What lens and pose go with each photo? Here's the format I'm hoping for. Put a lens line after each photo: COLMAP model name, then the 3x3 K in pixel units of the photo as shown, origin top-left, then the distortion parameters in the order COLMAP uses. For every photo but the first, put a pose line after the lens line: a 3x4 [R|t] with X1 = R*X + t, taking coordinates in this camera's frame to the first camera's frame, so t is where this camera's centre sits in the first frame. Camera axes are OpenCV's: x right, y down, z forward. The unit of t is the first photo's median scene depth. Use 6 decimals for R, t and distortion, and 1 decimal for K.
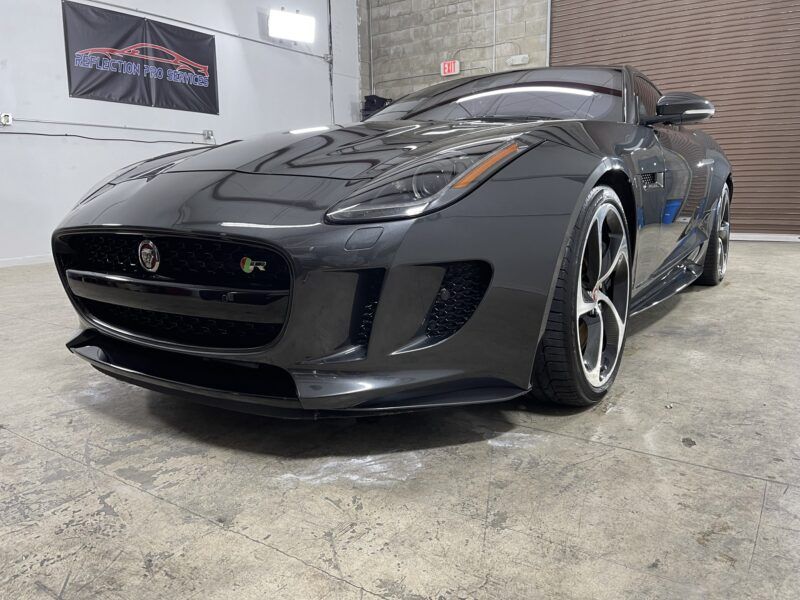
lens RADIAL K [[613.1, 0, 399.9], [0, 613.1, 293.8], [0, 0, 1]] dist [0.072988, -0.094188]
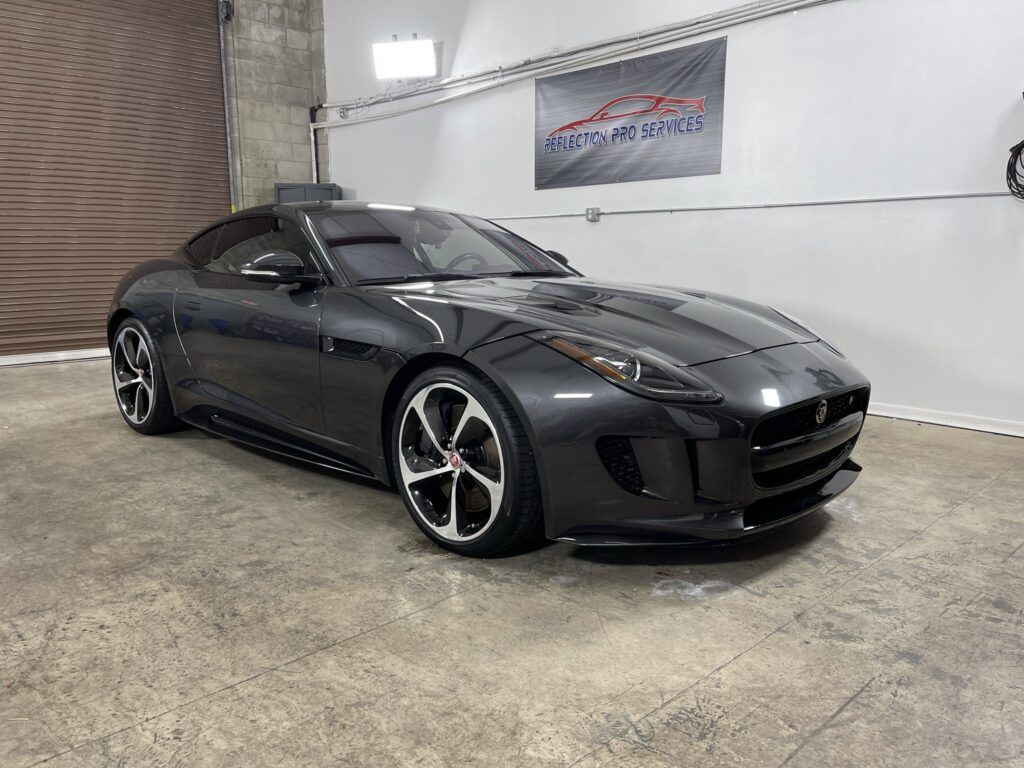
lens RADIAL K [[784.8, 0, 514.5], [0, 784.8, 387.4], [0, 0, 1]] dist [0.072988, -0.094188]
pose [[0.178343, -0.155556, 0.971595, -1.909800], [0.163470, 0.978387, 0.126638, -0.383104], [-0.970294, 0.136242, 0.199917, 1.138728]]
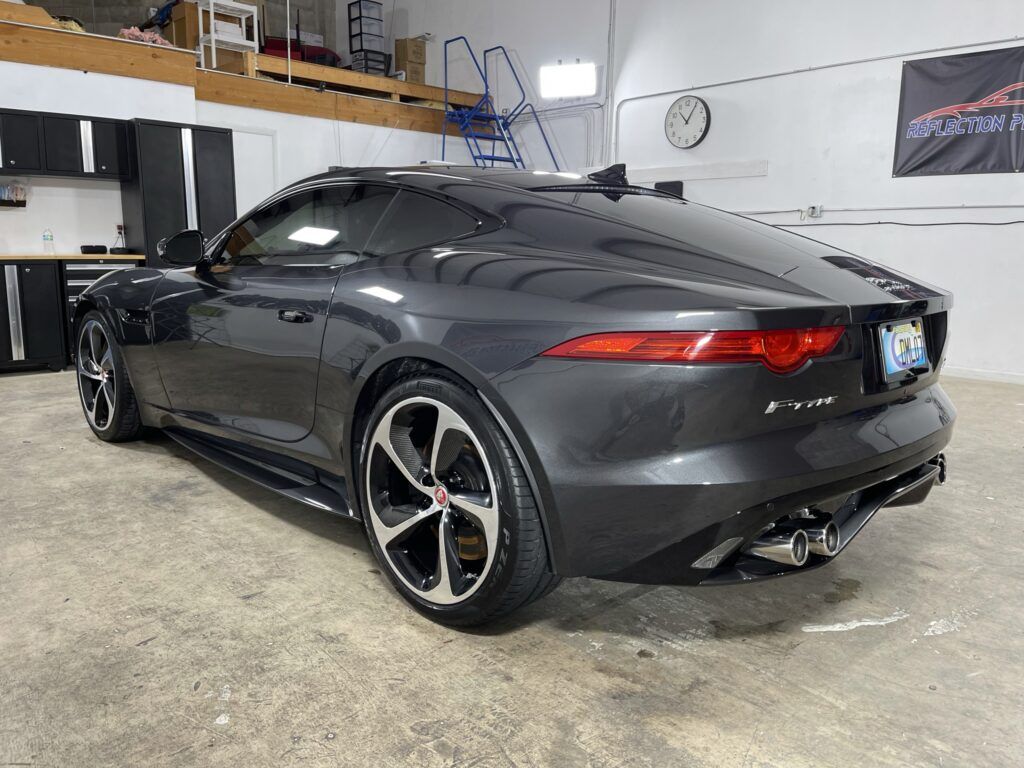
lens RADIAL K [[784.8, 0, 521.6], [0, 784.8, 374.8], [0, 0, 1]] dist [0.072988, -0.094188]
pose [[-0.194953, 0.176495, -0.964802, 2.208259], [-0.178040, 0.960966, 0.211769, -0.663886], [0.964518, 0.213058, -0.155920, 2.484587]]
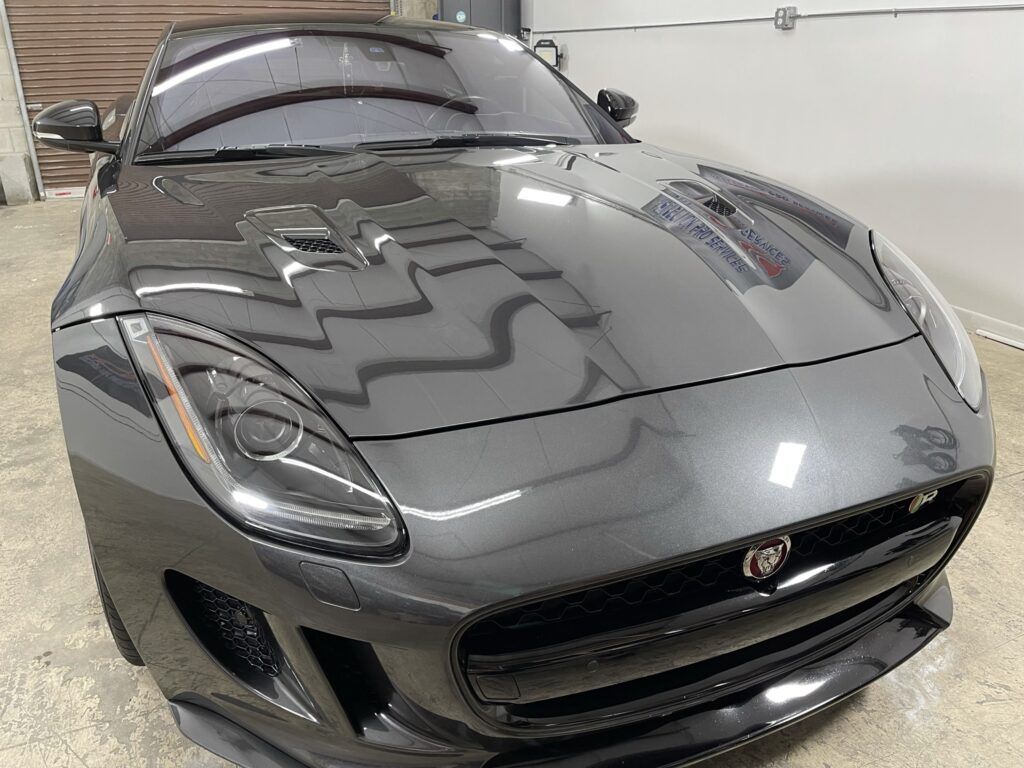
lens RADIAL K [[784.8, 0, 519.2], [0, 784.8, 386.4], [0, 0, 1]] dist [0.072988, -0.094188]
pose [[0.535175, -0.316608, 0.783165, -0.916123], [0.136796, 0.947351, 0.289503, -0.392730], [-0.833591, -0.047801, 0.550310, 0.703559]]
